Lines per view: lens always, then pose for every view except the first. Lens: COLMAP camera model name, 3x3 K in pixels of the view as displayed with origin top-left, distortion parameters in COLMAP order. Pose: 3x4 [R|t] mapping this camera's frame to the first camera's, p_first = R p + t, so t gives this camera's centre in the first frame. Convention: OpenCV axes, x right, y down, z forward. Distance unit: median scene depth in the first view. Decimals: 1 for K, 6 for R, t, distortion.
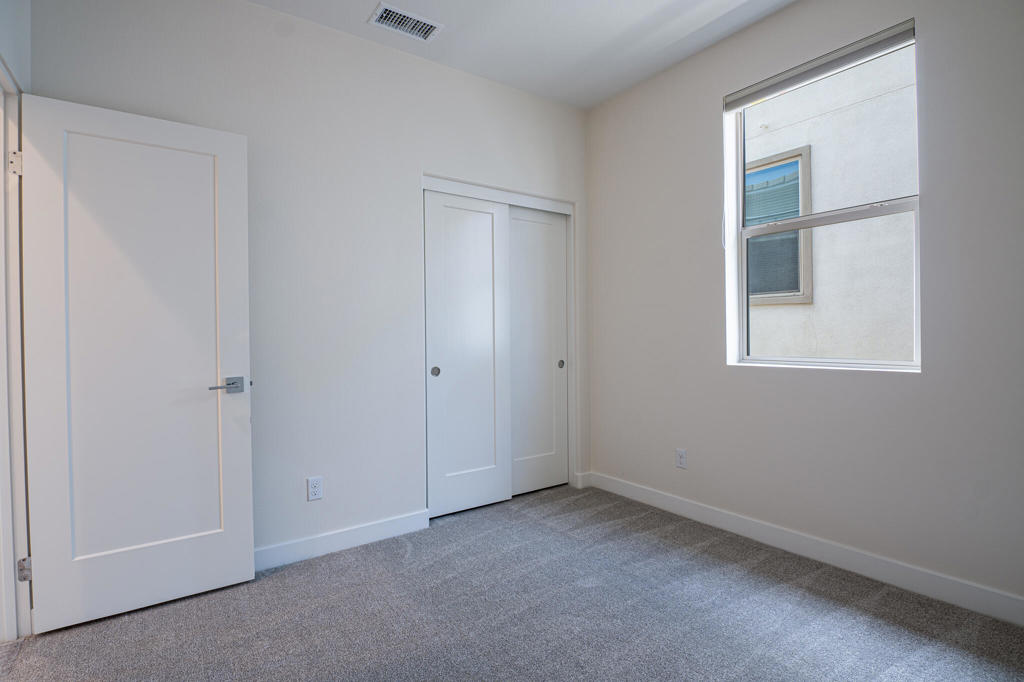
lens RADIAL K [[506.6, 0, 512.0], [0, 506.6, 341.0], [0, 0, 1]] dist [-0.002054, 0.000233]
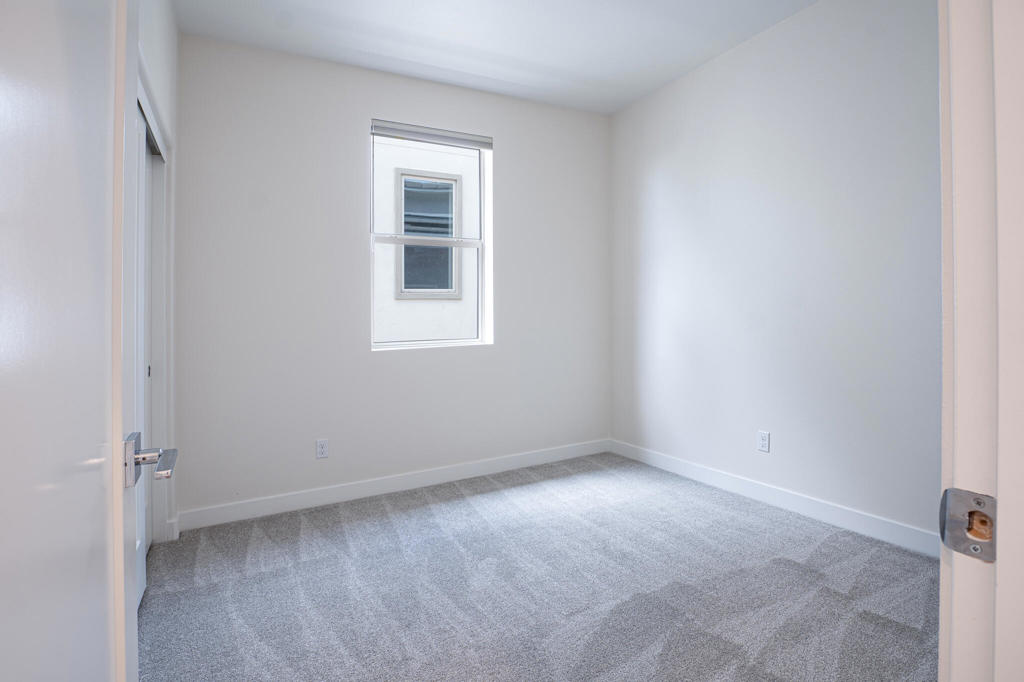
lens RADIAL K [[506.6, 0, 512.0], [0, 506.6, 341.0], [0, 0, 1]] dist [-0.002054, 0.000233]
pose [[0.090657, -0.017036, 0.995736, -0.656842], [0.034275, 0.999315, 0.013976, 0.022945], [-0.995292, 0.032862, 0.091179, 0.567202]]
